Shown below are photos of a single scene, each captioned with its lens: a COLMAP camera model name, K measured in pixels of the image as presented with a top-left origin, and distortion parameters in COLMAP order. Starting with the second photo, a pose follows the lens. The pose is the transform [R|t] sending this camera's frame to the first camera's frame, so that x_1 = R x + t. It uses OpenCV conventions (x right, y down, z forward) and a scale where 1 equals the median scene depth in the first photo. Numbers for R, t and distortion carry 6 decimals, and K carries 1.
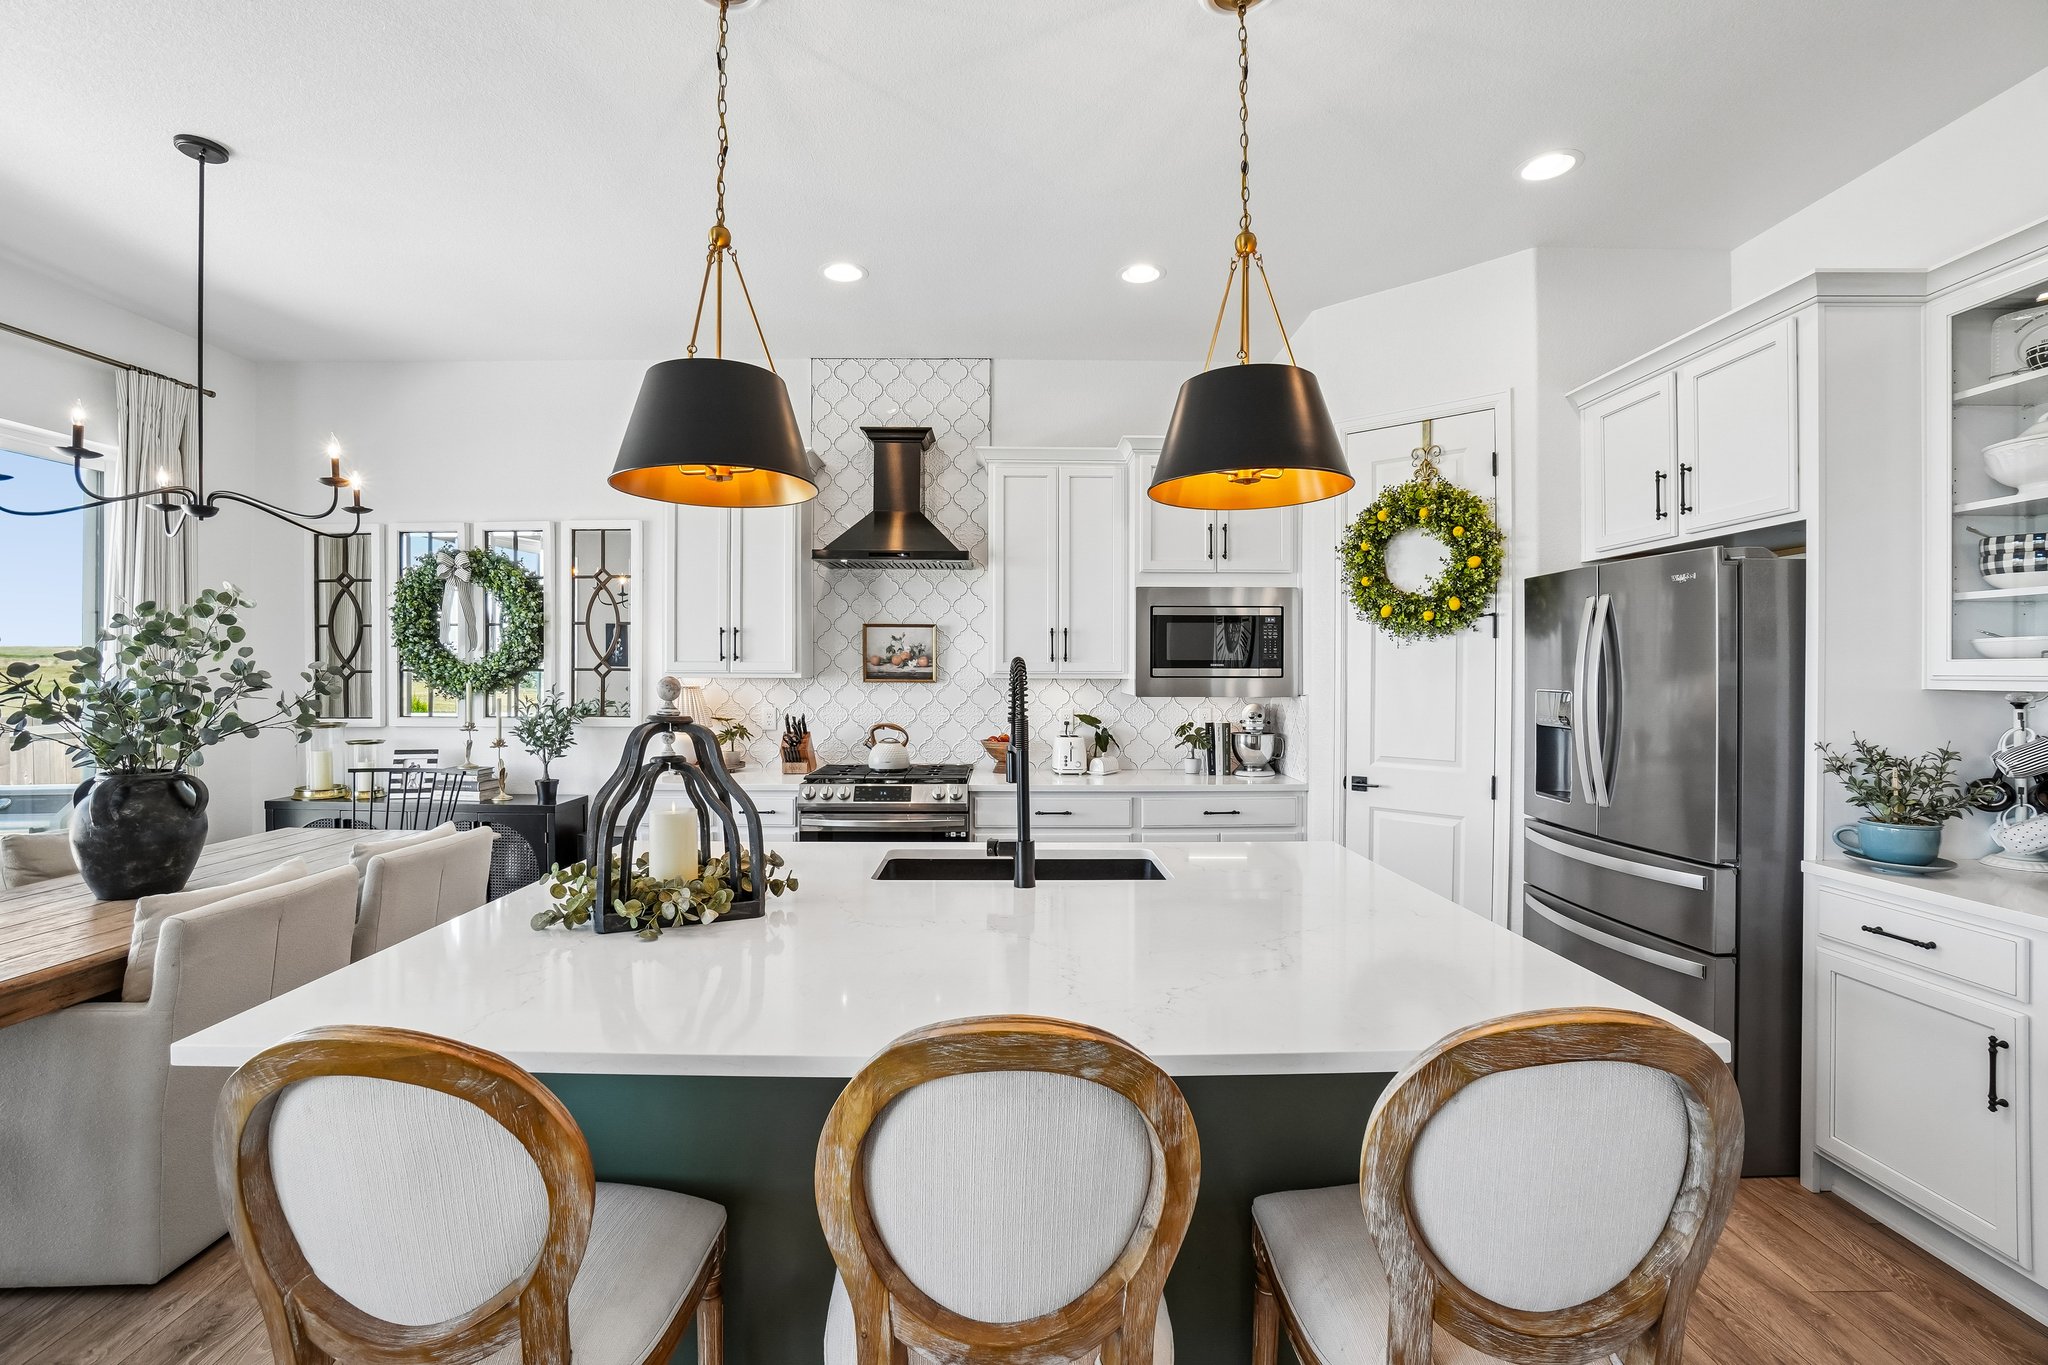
lens RADIAL K [[898.3, 0, 1013.0], [0, 898.3, 675.6], [0, 0, 1]] dist [-0.065752, 0.021460]
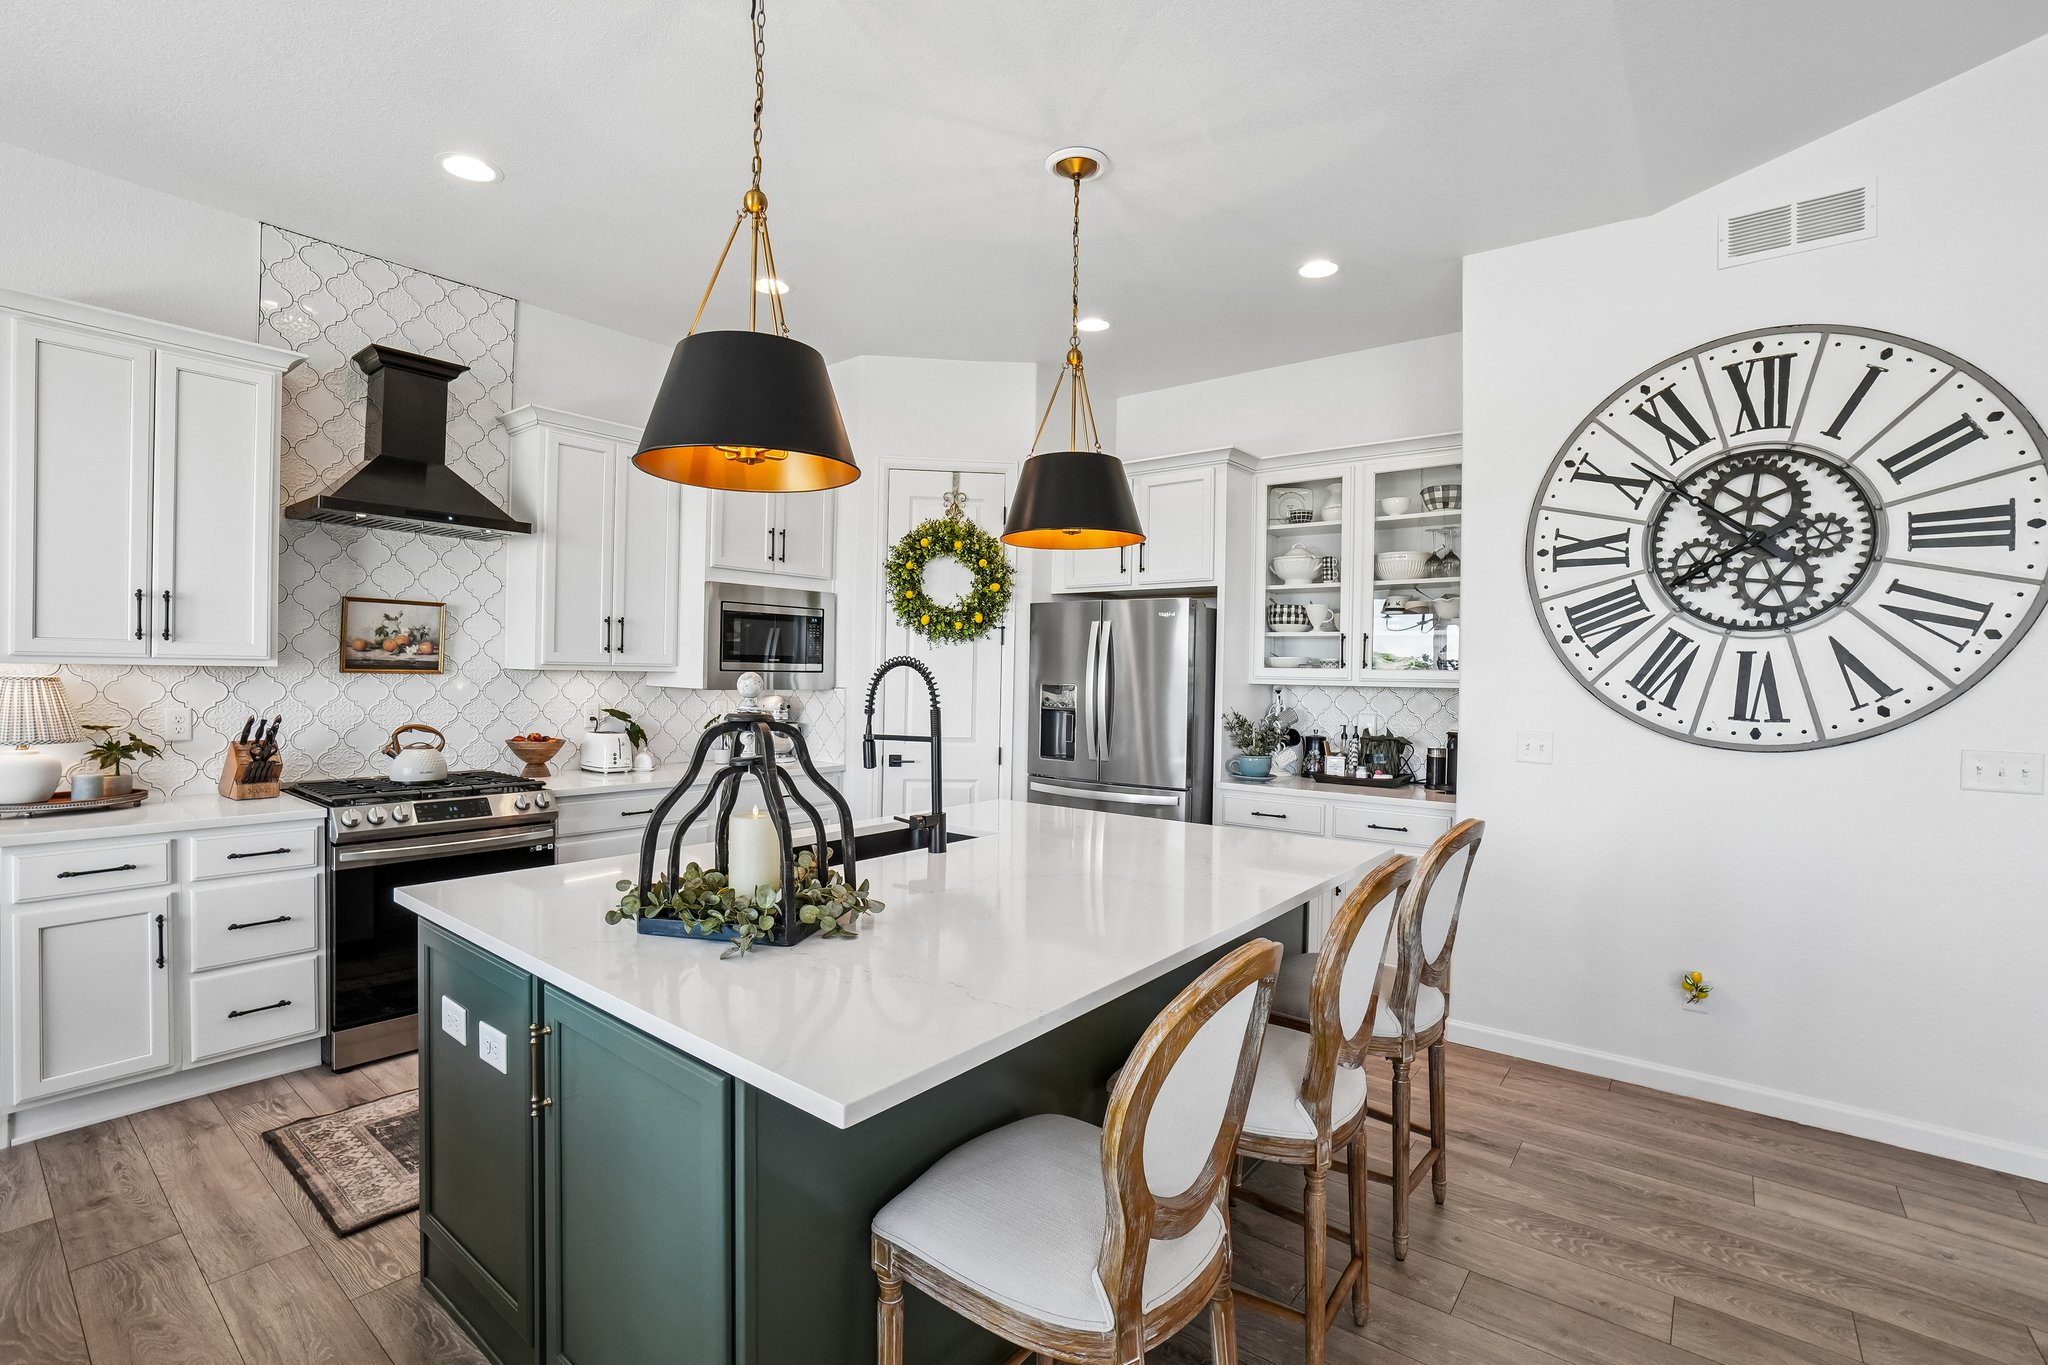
lens RADIAL K [[925.0, 0, 992.2], [0, 925.0, 681.7], [0, 0, 1]] dist [-0.062419, 0.024809]
pose [[0.642318, 0.000368, 0.766438, -0.452530], [-0.014100, 0.999836, 0.011336, -0.001829], [-0.766308, -0.018088, 0.642218, 0.086679]]
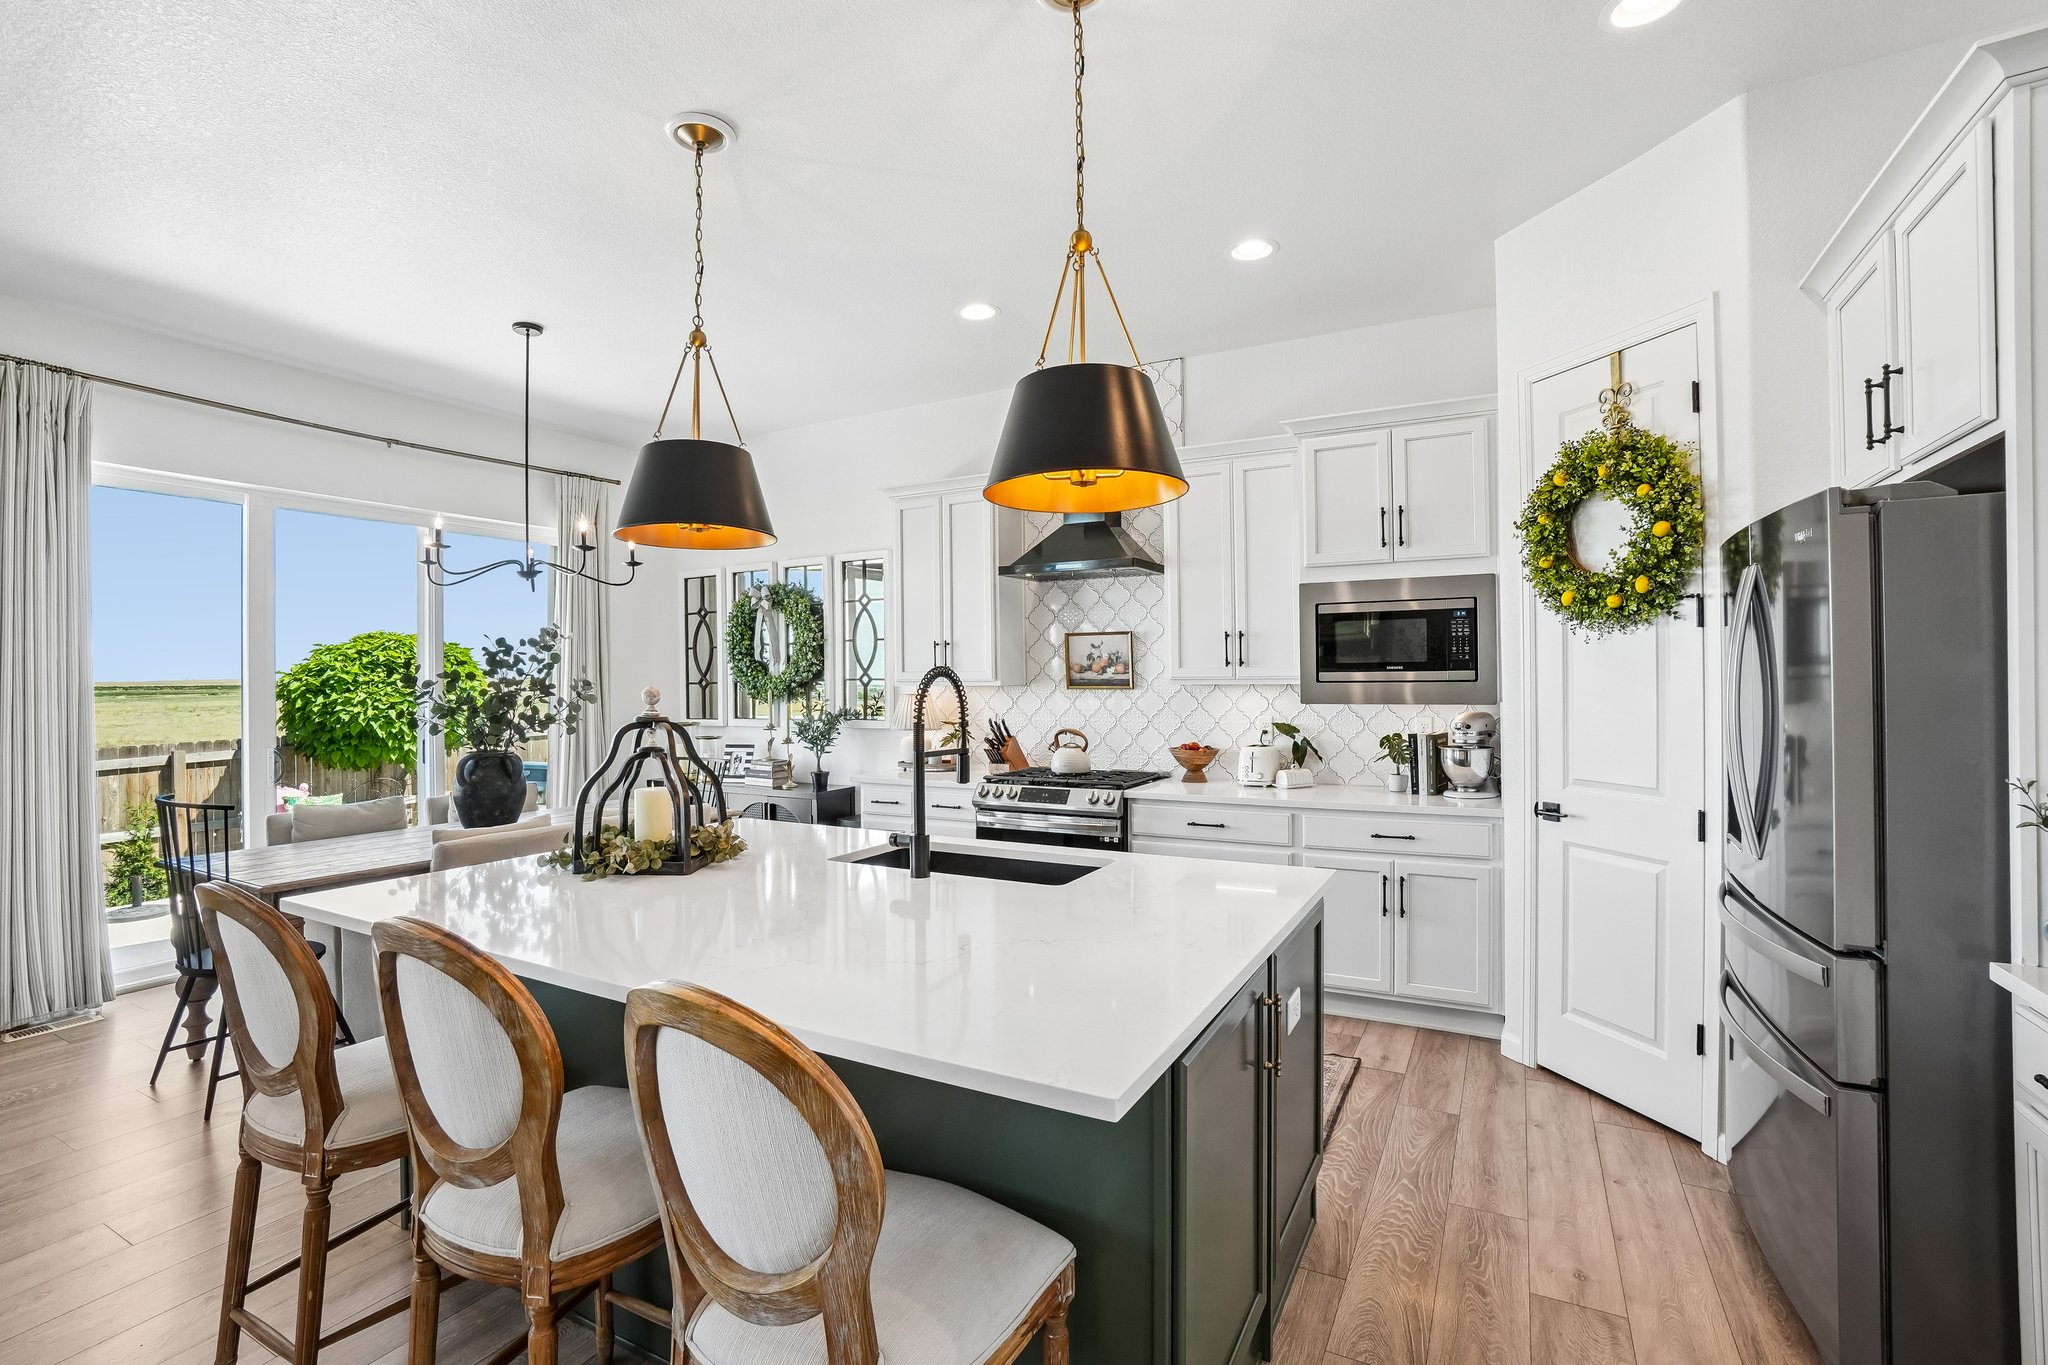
lens RADIAL K [[926.1, 0, 1004.1], [0, 926.1, 675.5], [0, 0, 1]] dist [-0.064811, 0.024208]
pose [[0.870271, -0.012043, -0.492427, 0.337200], [0.008939, 0.999923, -0.008657, 0.000075], [0.492493, 0.003132, 0.870311, 0.033546]]
